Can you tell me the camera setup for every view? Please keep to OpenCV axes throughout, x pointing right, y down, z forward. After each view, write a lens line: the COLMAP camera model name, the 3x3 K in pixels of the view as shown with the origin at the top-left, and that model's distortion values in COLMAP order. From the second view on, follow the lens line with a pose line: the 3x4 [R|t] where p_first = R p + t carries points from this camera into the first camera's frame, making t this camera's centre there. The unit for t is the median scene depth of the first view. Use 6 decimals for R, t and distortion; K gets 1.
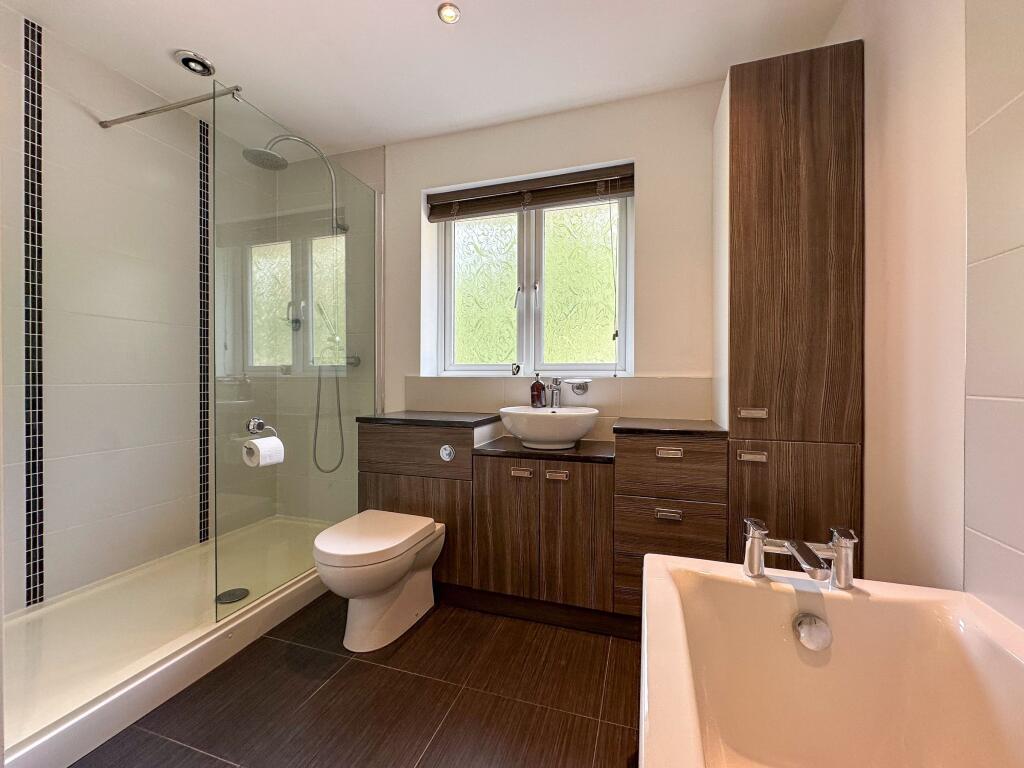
lens RADIAL K [[426.8, 0, 510.5], [0, 426.8, 377.1], [0, 0, 1]] dist [0.000562, 0.000267]
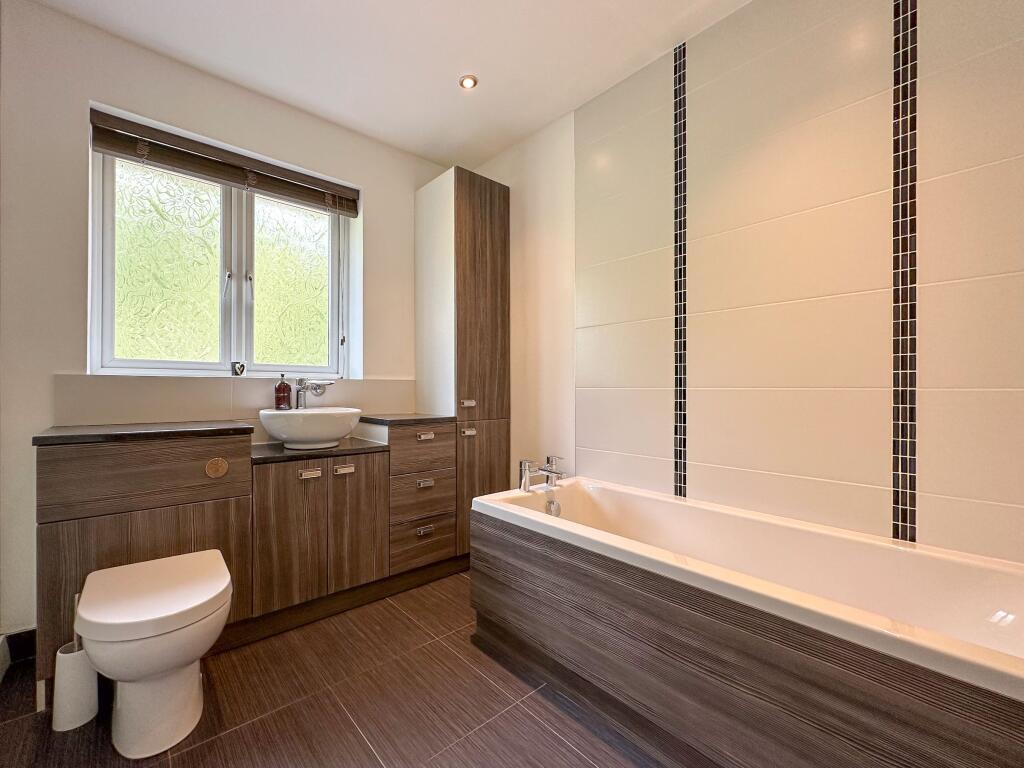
lens RADIAL K [[410.8, 0, 512.0], [0, 410.8, 384.0], [0, 0, 1]] dist [0.001242, 0.000207]
pose [[0.515084, 0.002927, 0.857135, -0.551470], [-0.001588, 0.999996, -0.002461, 0.018405], [-0.857138, -0.000093, 0.515087, 0.114049]]
